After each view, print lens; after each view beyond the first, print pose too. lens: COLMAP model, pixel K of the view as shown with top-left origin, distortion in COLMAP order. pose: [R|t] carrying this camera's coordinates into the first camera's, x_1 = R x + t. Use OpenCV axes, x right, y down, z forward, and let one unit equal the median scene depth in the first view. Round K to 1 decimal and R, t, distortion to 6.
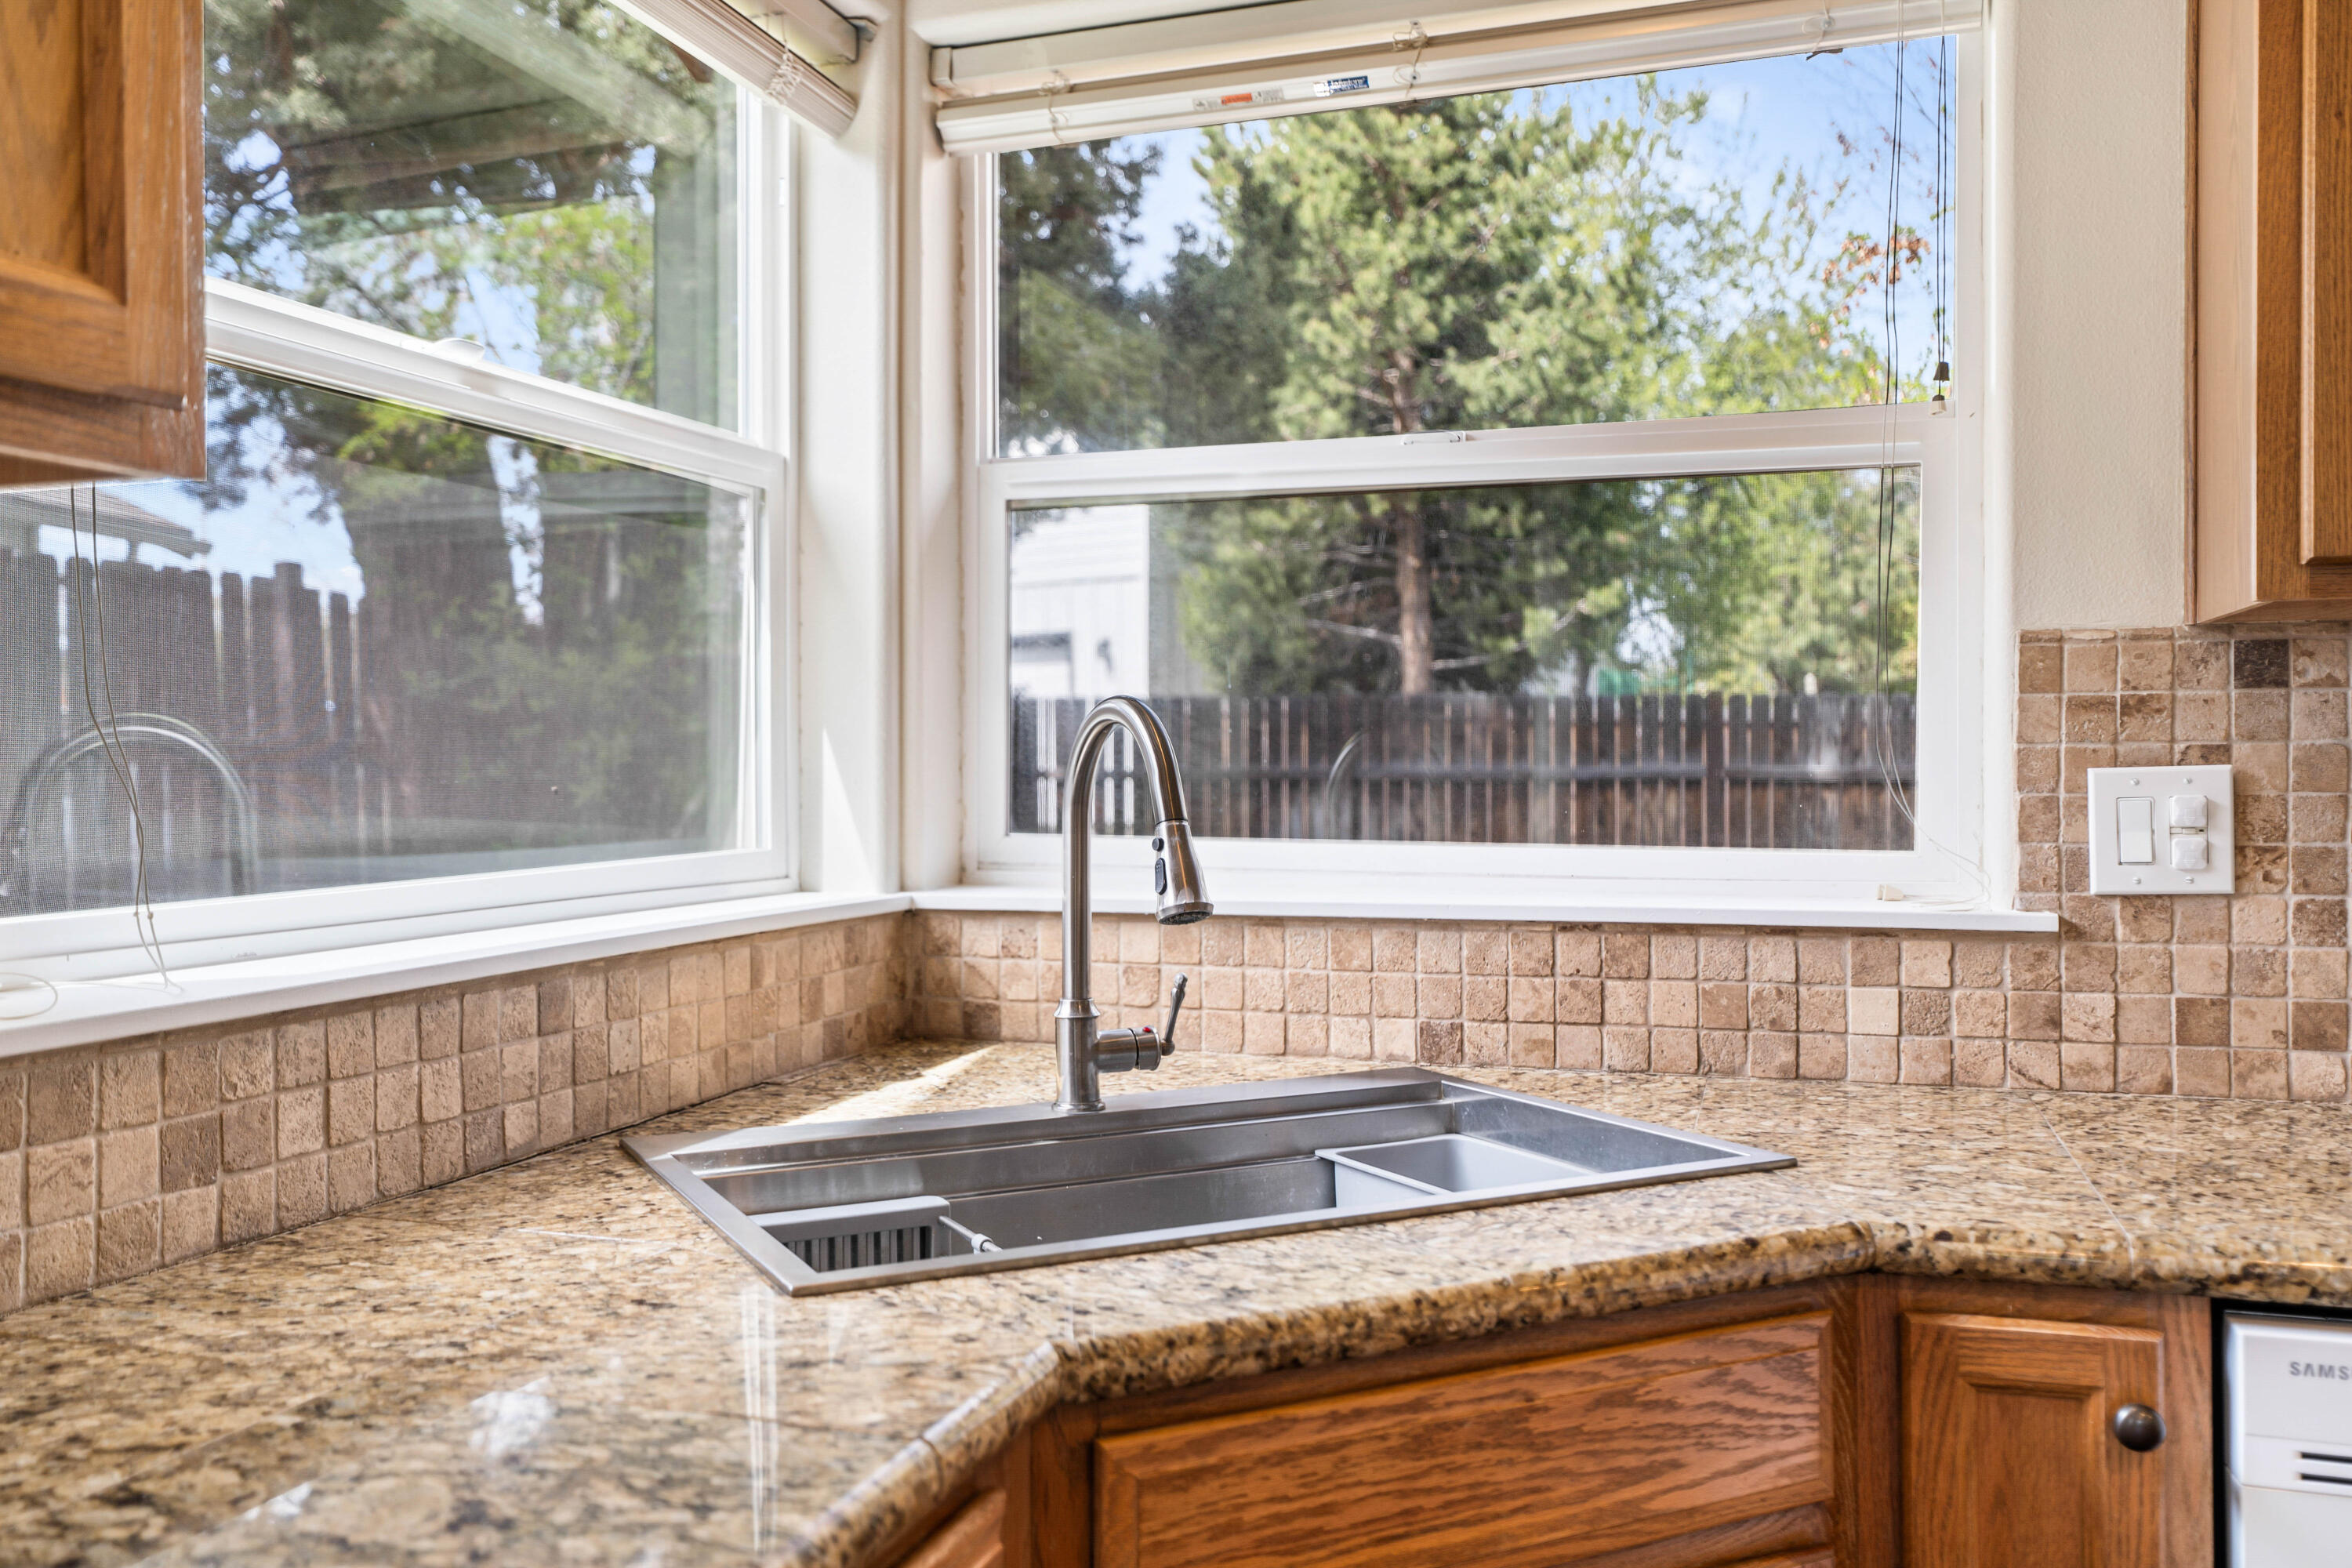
lens RADIAL K [[1880.8, 0, 1218.8], [0, 1880.8, 793.8], [0, 0, 1]] dist [-0.011452, 0.001528]
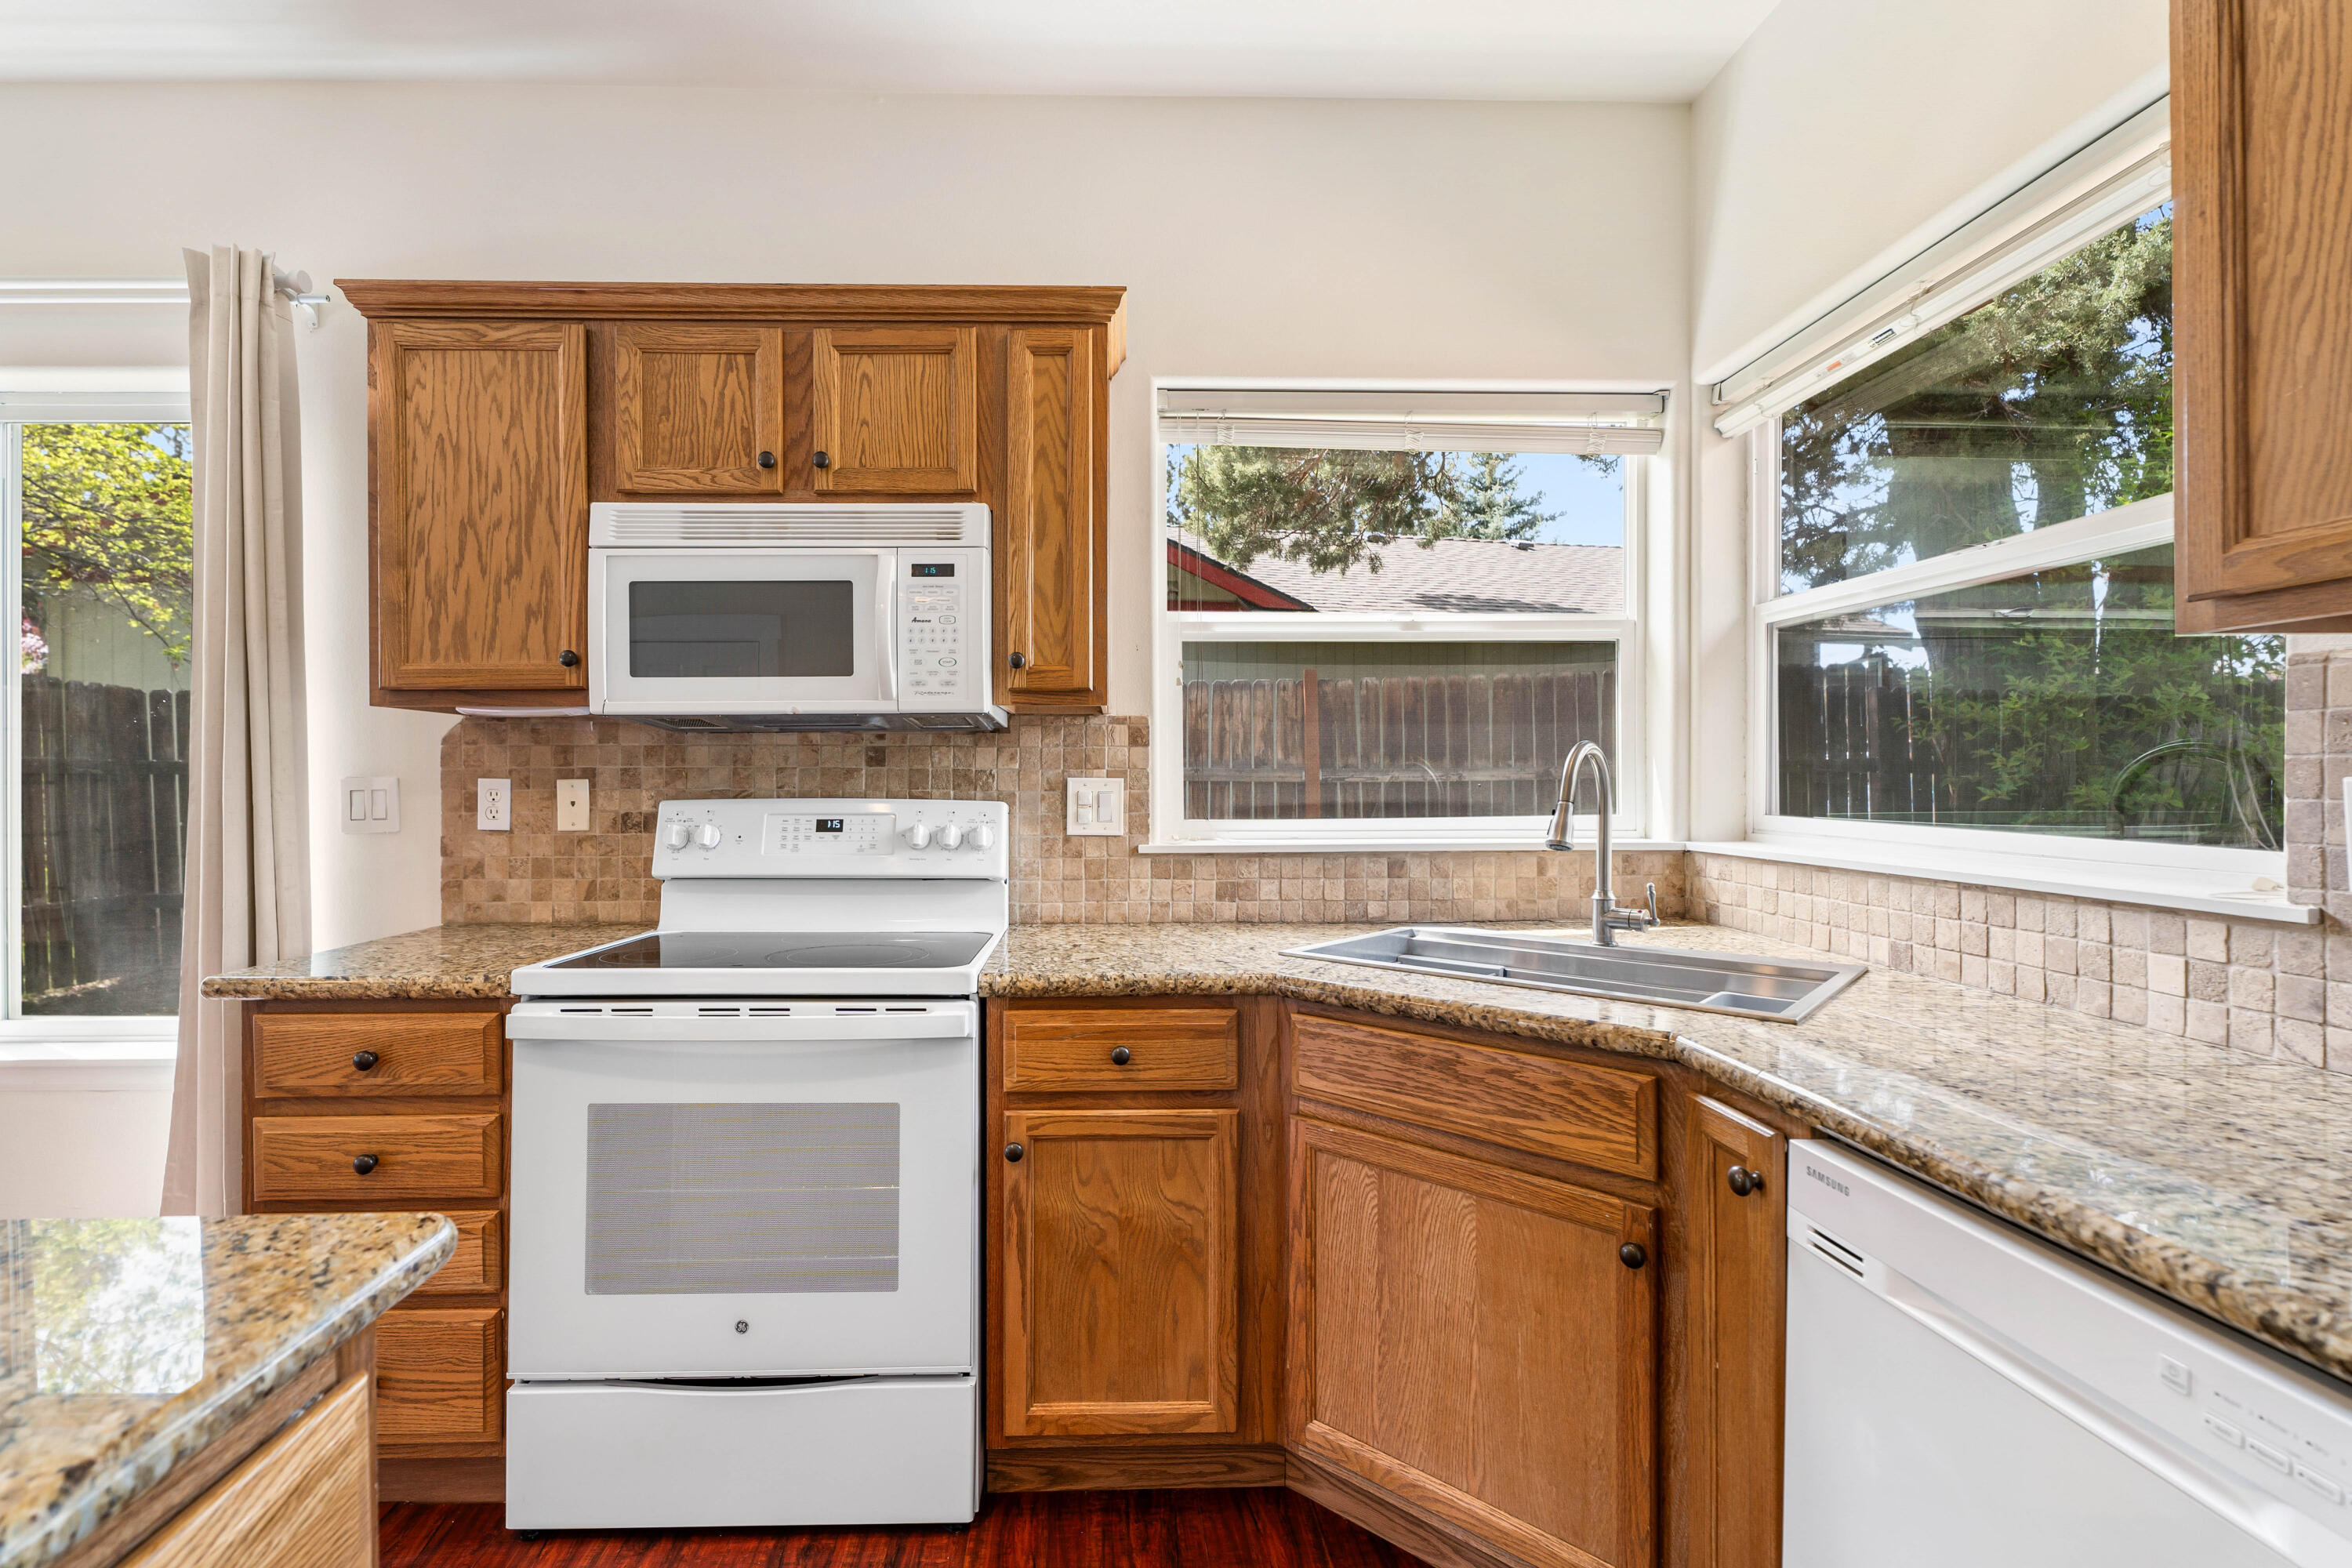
lens RADIAL K [[1086.3, 0, 1118.4], [0, 1086.3, 795.6], [0, 0, 1]] dist [0.001753, 0.000194]
pose [[0.330523, 0.018008, -0.943626, 0.795525], [-0.012497, 0.999814, 0.014703, -0.003103], [0.943715, 0.006932, 0.330687, 0.116344]]
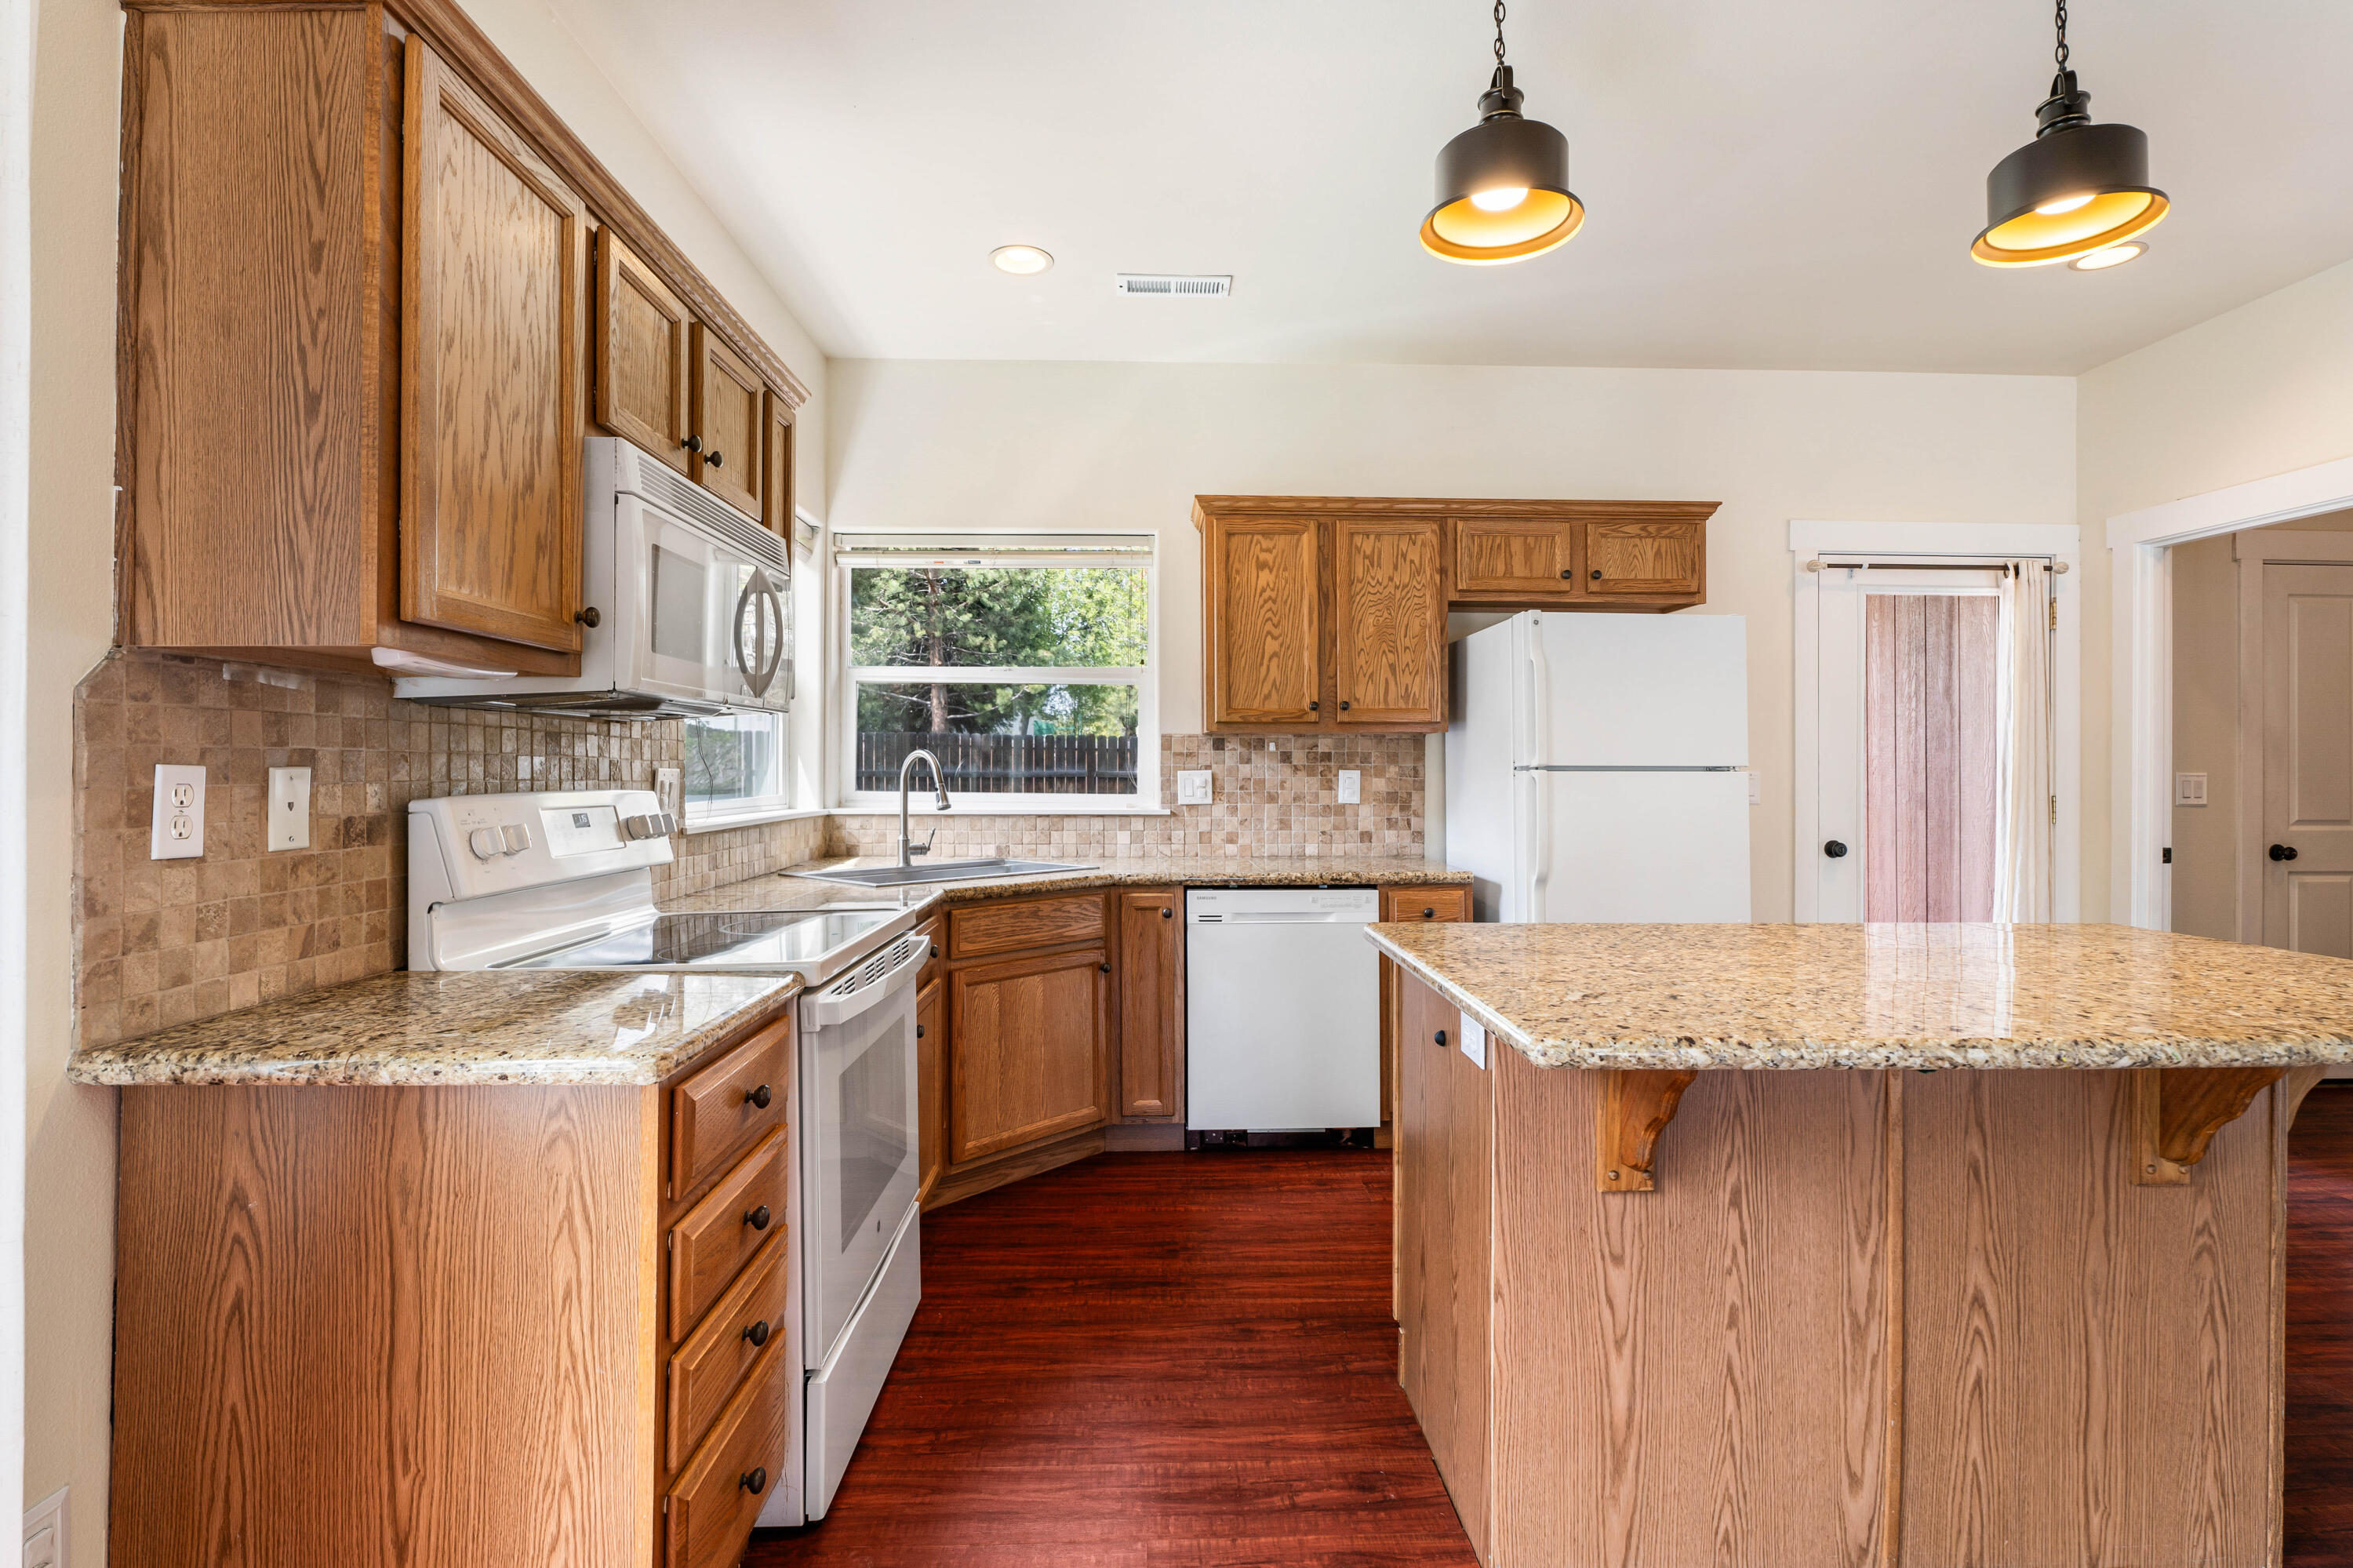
lens RADIAL K [[1070.1, 0, 1176.5], [0, 1070.1, 784.0], [0, 0, 1]] dist [-0.000437, -0.000018]
pose [[0.944566, 0.002276, 0.328315, -0.235637], [-0.001523, 0.999996, -0.002548, 0.017306], [-0.328319, 0.001907, 0.944565, -0.991598]]
